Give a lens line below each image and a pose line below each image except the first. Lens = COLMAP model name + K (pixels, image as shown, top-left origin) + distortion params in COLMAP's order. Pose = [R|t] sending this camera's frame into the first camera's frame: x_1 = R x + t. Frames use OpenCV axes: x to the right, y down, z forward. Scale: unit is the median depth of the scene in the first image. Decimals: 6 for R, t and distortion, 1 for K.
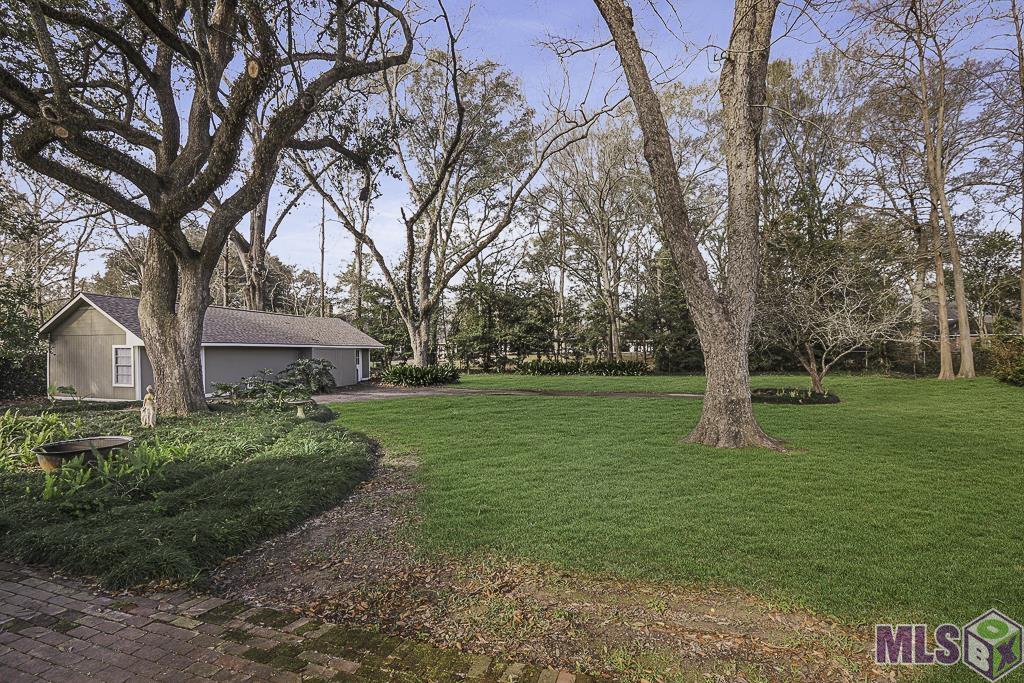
lens RADIAL K [[473.2, 0, 511.4], [0, 473.2, 360.9], [0, 0, 1]] dist [-0.037123, 0.020417]
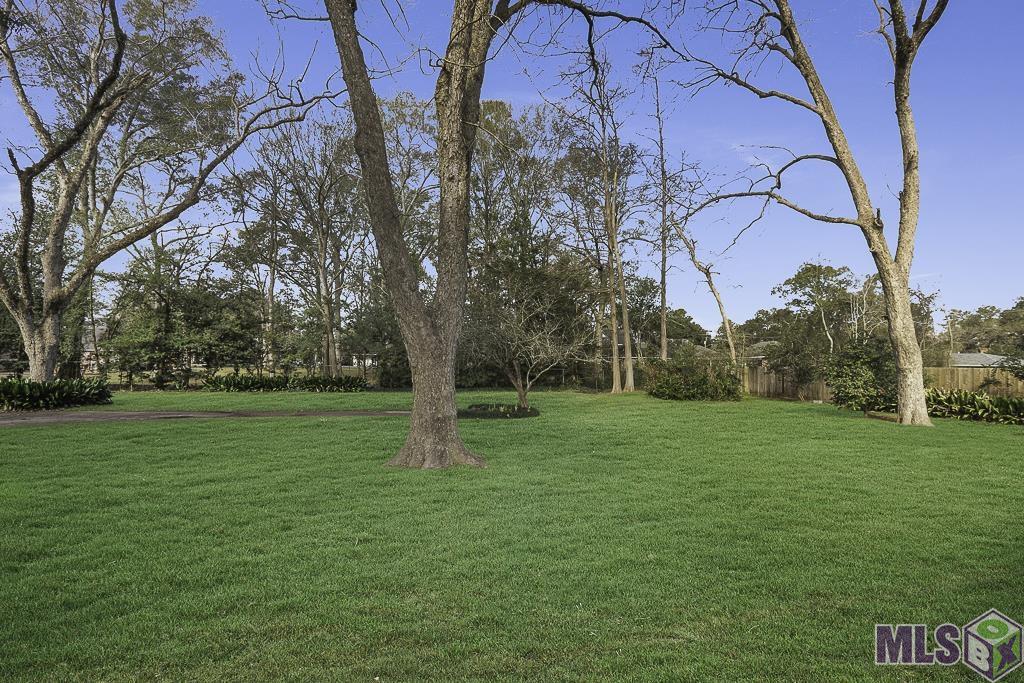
lens RADIAL K [[449.7, 0, 513.3], [0, 449.7, 364.1], [0, 0, 1]] dist [-0.003174, 0.010471]
pose [[0.878974, 0.020810, 0.476415, 0.112362], [-0.008911, 0.999590, -0.027222, -0.001752], [-0.476786, 0.019682, 0.878799, 0.079946]]
